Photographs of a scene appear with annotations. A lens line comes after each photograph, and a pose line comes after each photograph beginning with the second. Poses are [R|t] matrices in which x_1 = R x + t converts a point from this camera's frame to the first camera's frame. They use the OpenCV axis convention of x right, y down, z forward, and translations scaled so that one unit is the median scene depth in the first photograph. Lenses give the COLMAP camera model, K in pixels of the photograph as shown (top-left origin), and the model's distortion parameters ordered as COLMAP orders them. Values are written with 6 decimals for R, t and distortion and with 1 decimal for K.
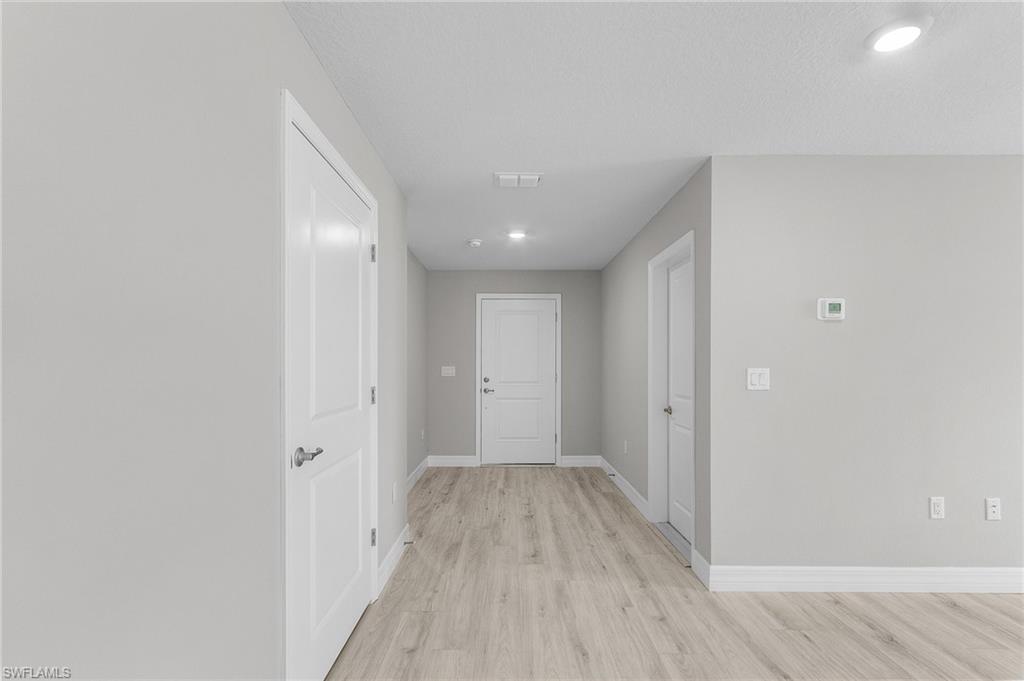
lens RADIAL K [[471.9, 0, 514.2], [0, 471.9, 363.8], [0, 0, 1]] dist [0.004004, -0.002250]
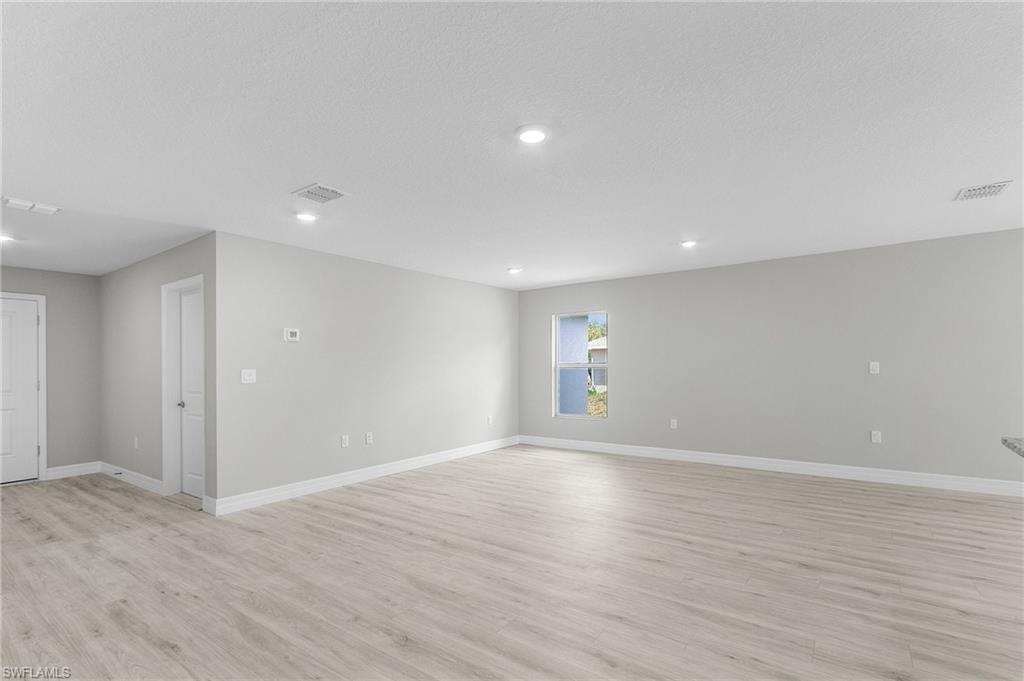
lens RADIAL K [[471.9, 0, 501.9], [0, 471.9, 358.4], [0, 0, 1]] dist [0.004004, -0.002250]
pose [[0.596604, 0.003268, 0.802529, -0.213755], [0.014880, 0.999775, -0.015133, 0.007013], [-0.802398, 0.020970, 0.596421, -0.539227]]
